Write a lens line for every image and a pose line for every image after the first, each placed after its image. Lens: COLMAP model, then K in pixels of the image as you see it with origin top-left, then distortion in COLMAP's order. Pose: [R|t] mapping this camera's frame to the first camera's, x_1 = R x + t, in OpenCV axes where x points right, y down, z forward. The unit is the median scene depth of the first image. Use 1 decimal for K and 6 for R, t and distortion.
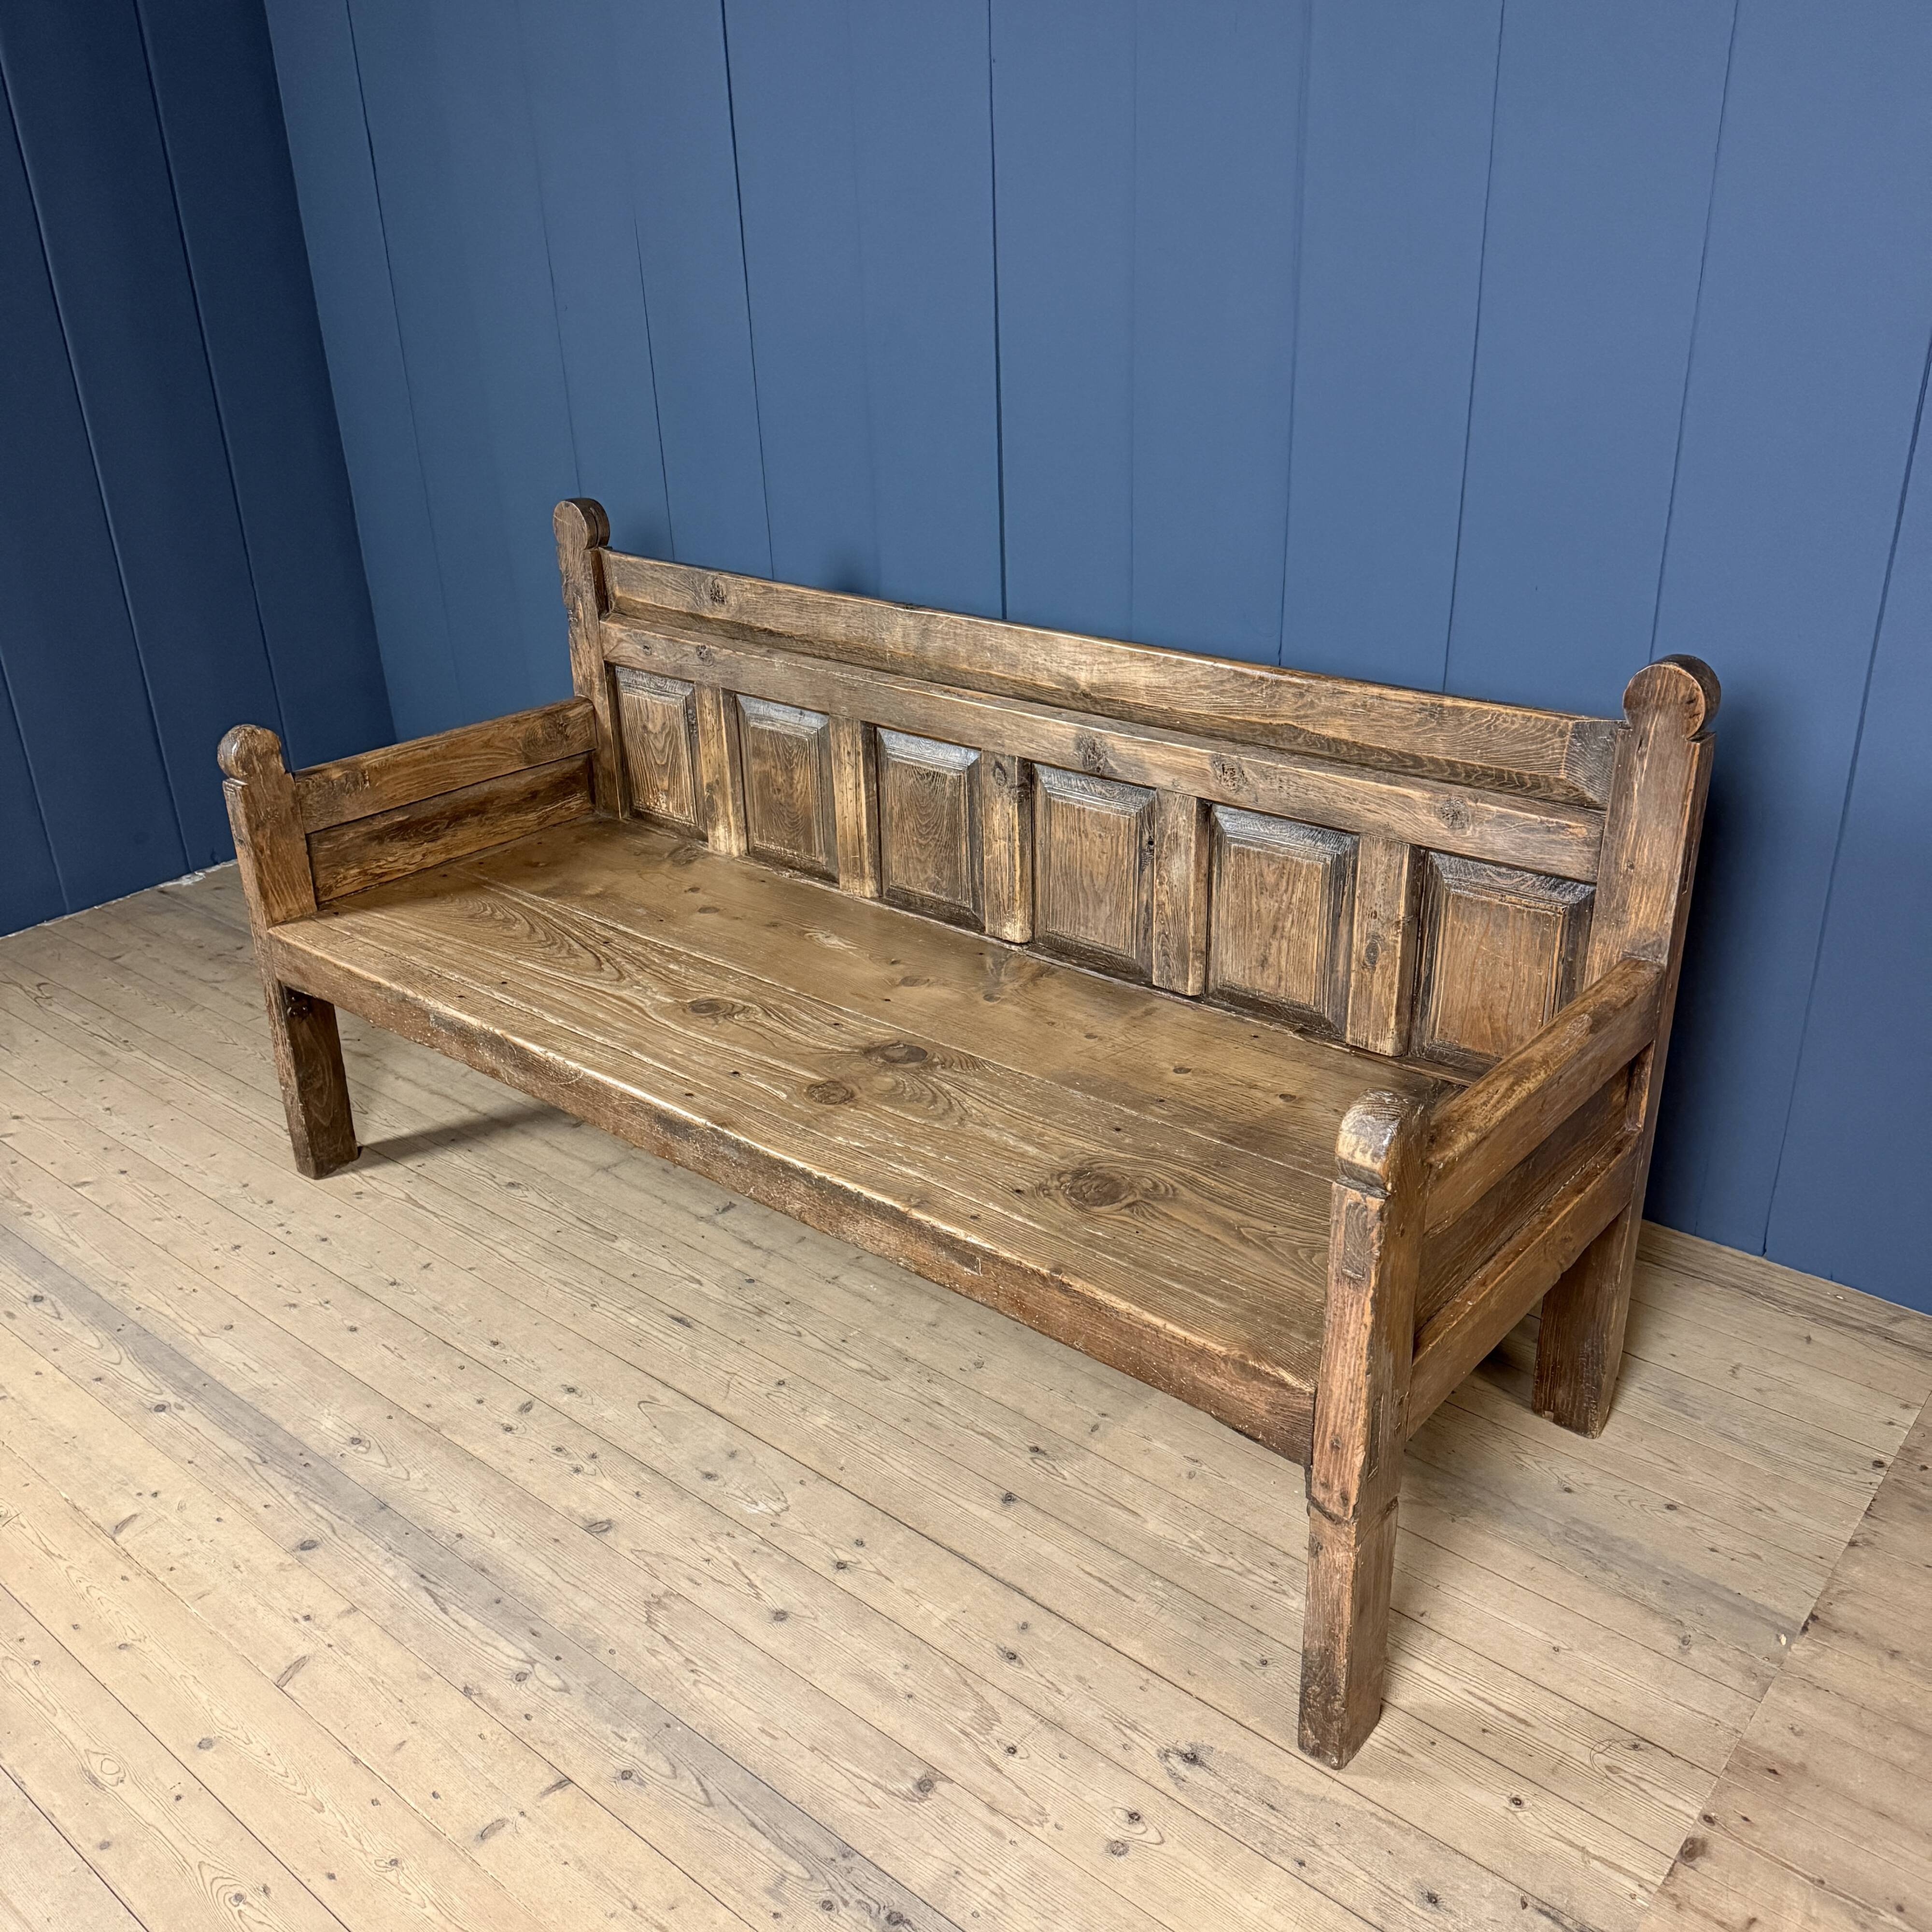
lens RADIAL K [[1787.7, 0, 969.0], [0, 1787.7, 966.0], [0, 0, 1]] dist [0.179267, -0.361975]
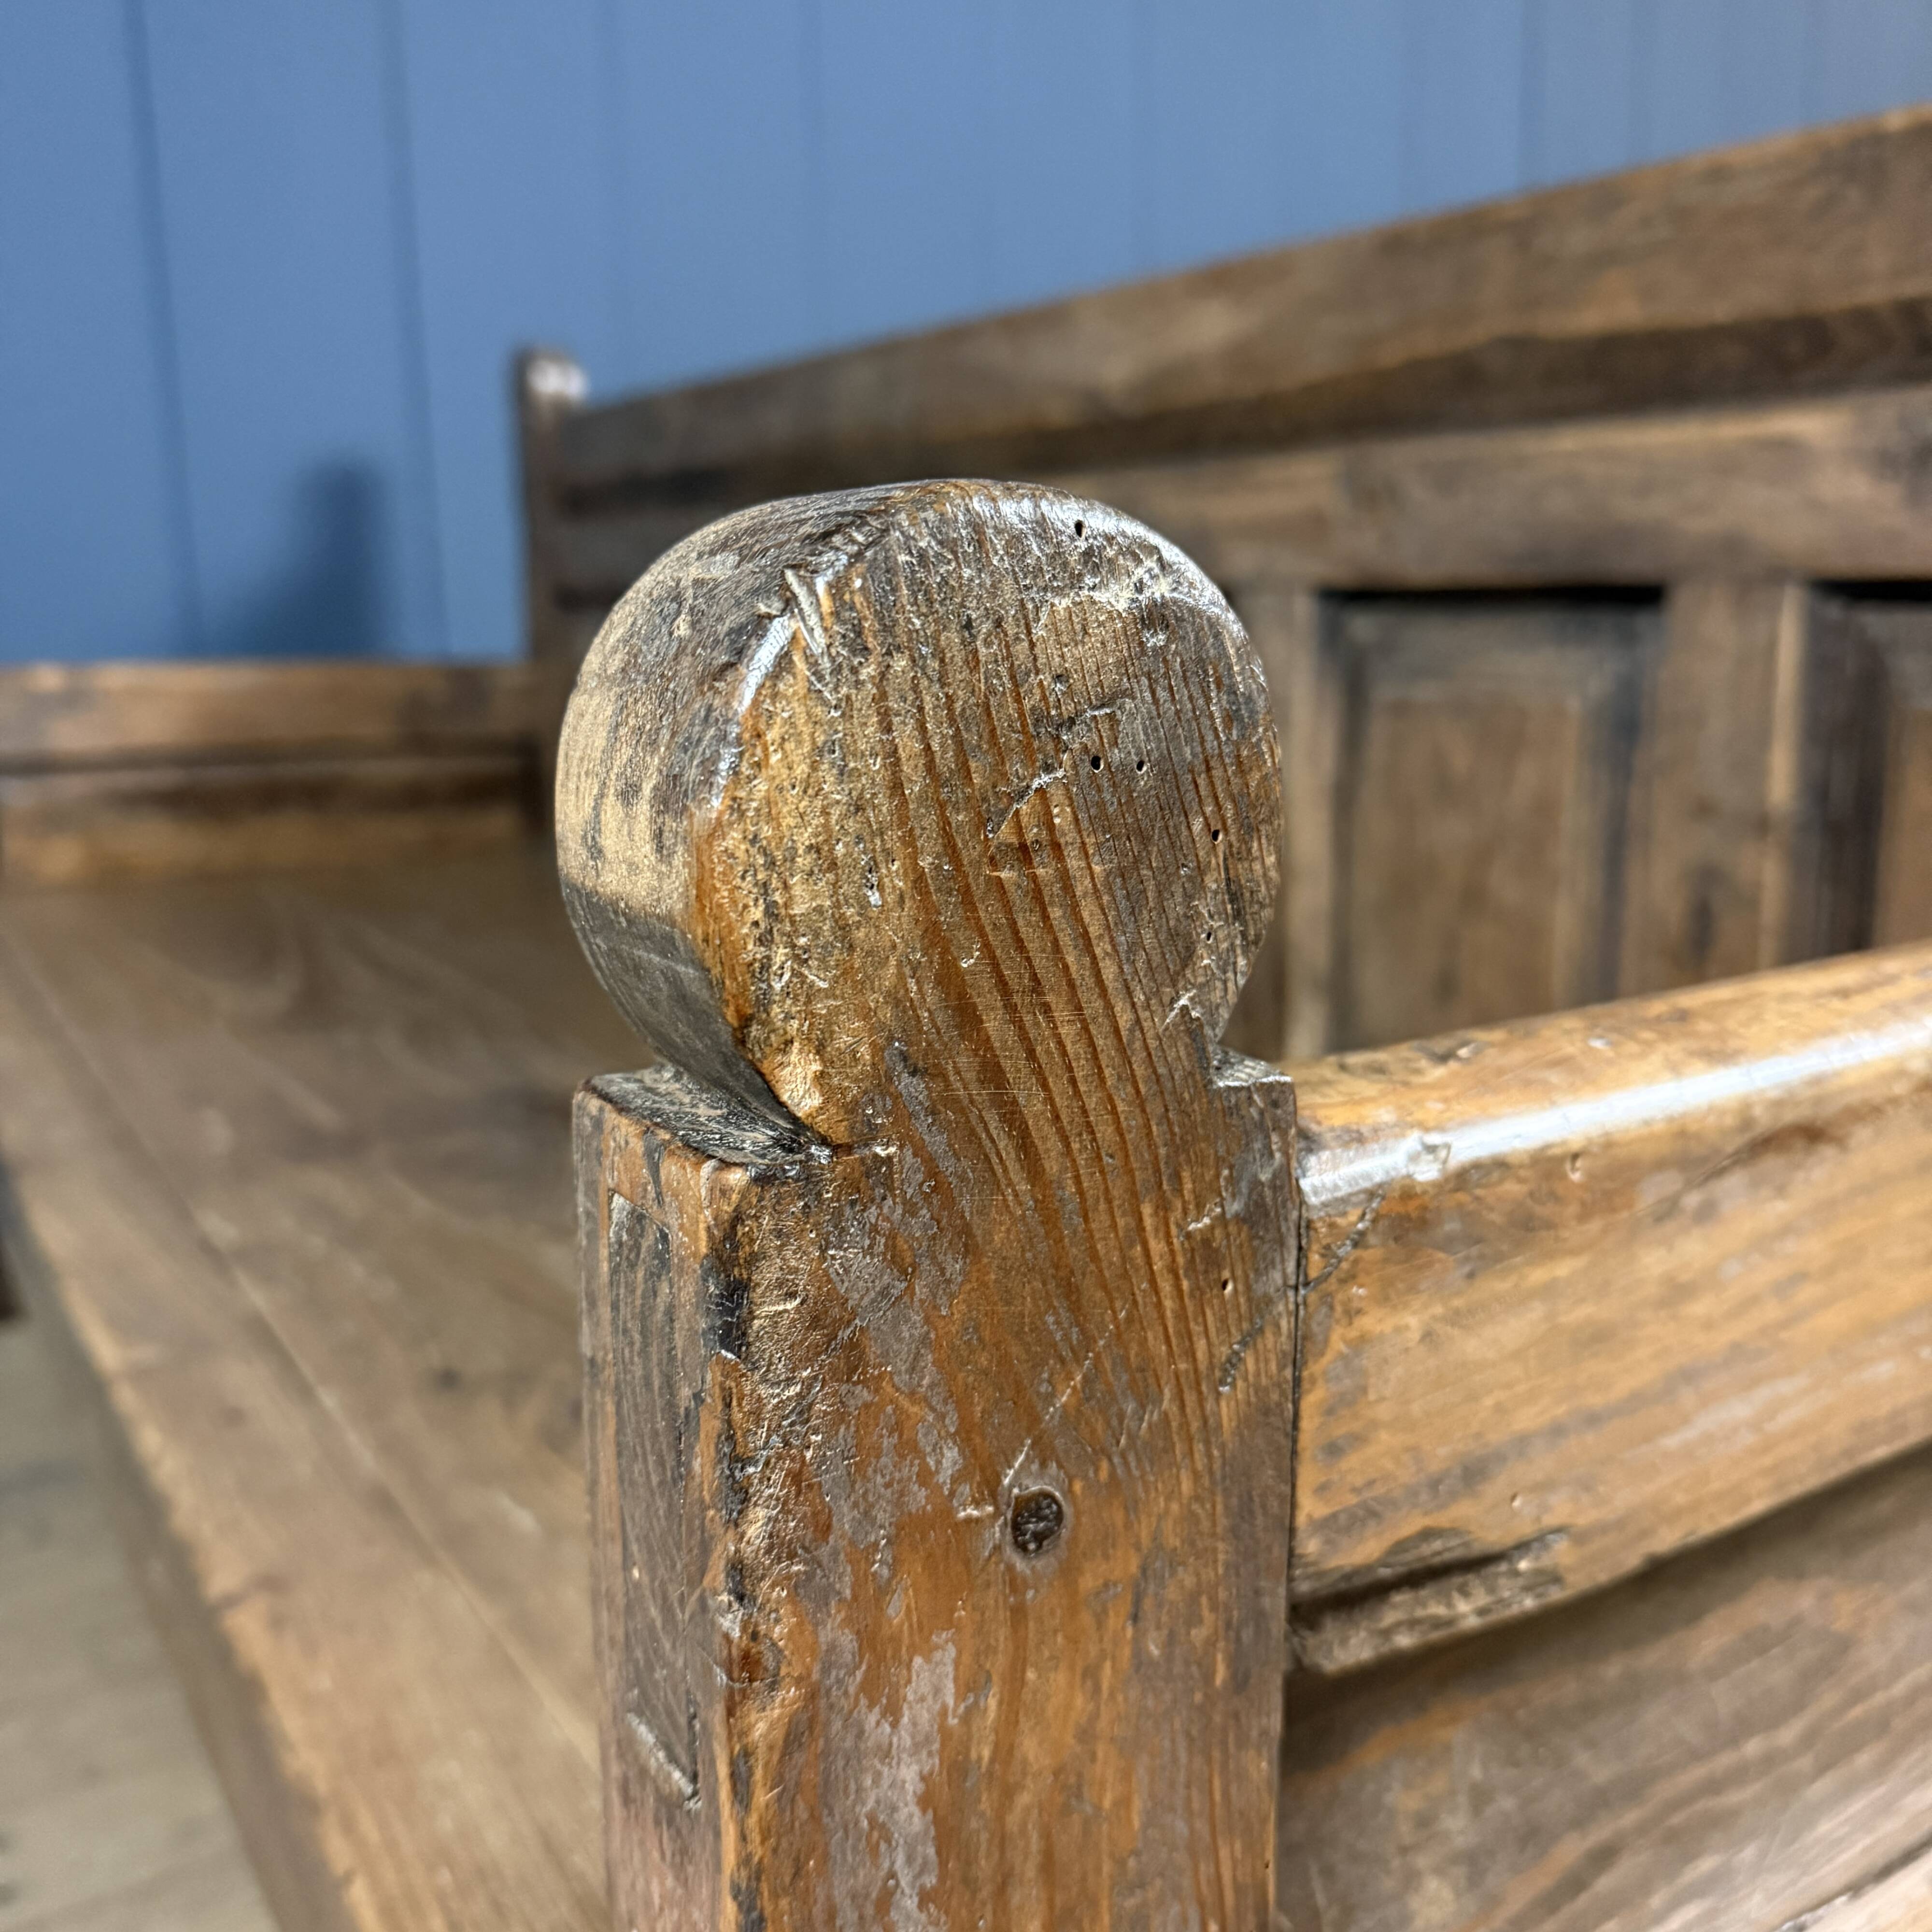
lens RADIAL K [[1855.4, 0, 973.4], [0, 1855.4, 958.4], [0, 0, 1]] dist [0.169823, -0.457164]
pose [[0.954330, 0.071768, -0.290007, 0.180688], [-0.134879, 0.969658, -0.203889, 0.090174], [0.266575, 0.233693, 0.935054, 0.565332]]
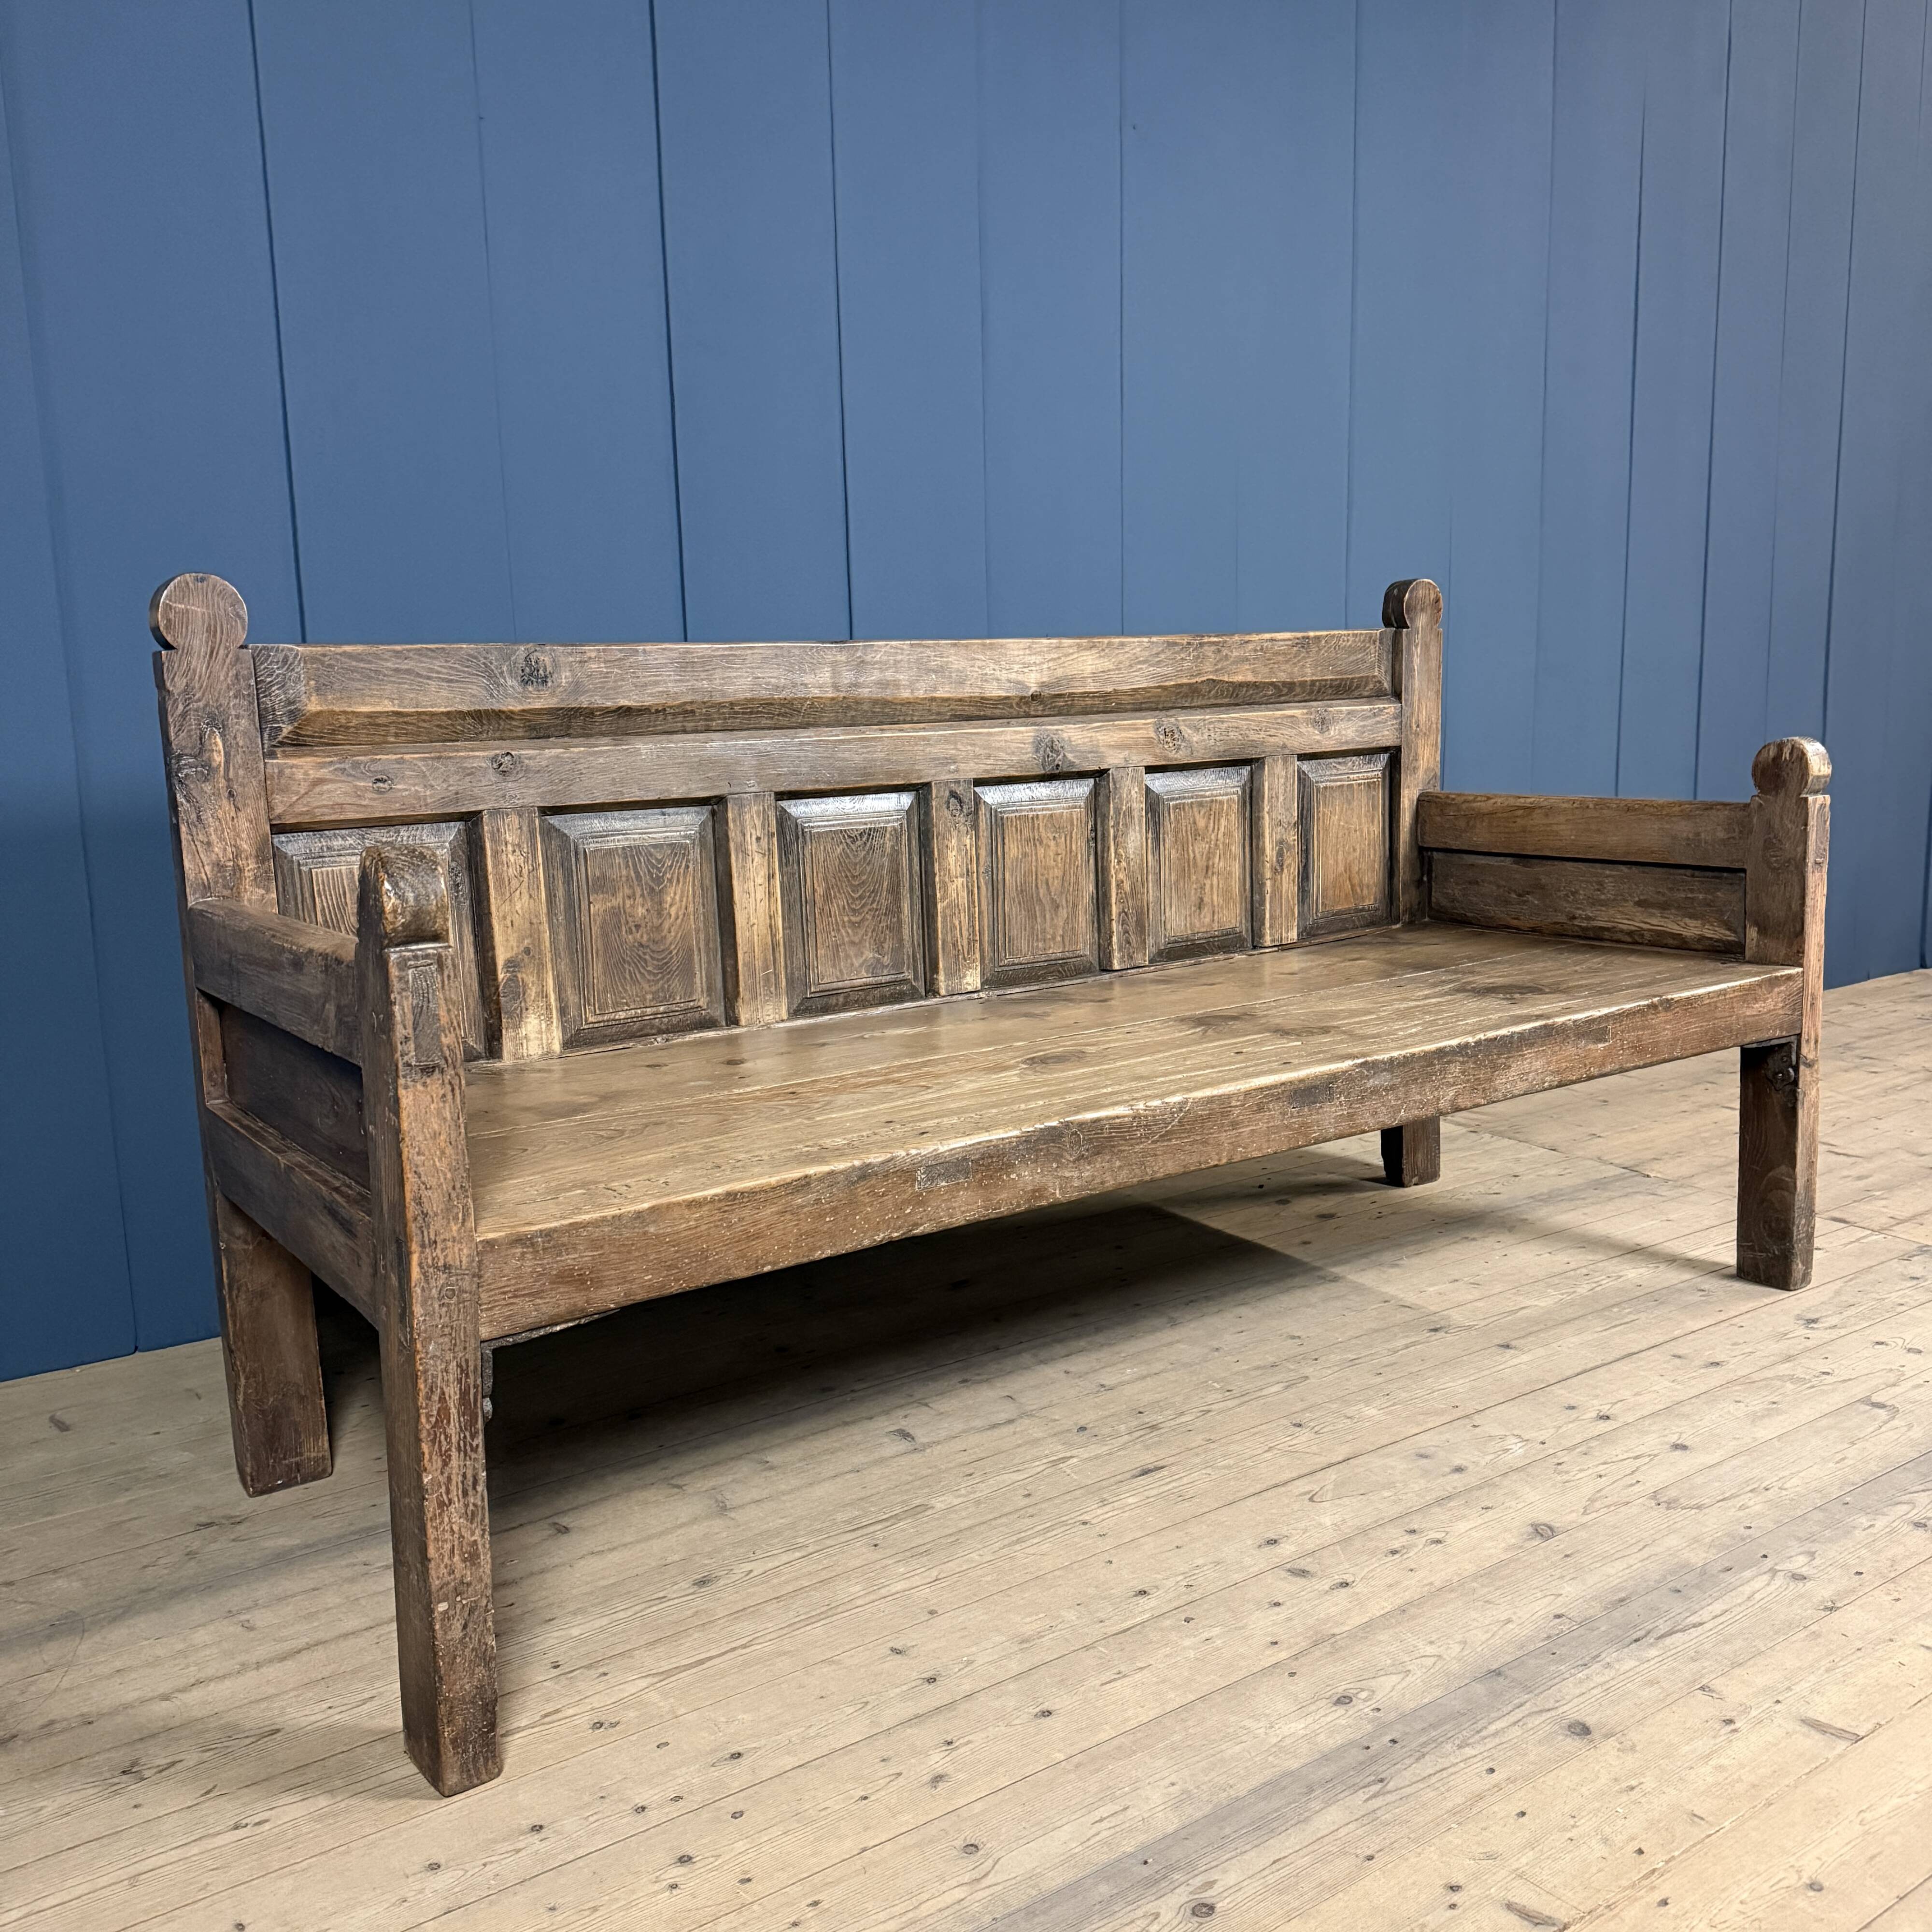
lens RADIAL K [[1783.1, 0, 968.2], [0, 1783.1, 957.4], [0, 0, 1]] dist [0.172442, -0.345301]
pose [[0.265122, -0.132828, 0.955022, -0.928292], [0.421057, 0.906987, 0.009259, -0.042446], [-0.867422, 0.399664, 0.296390, 0.790904]]
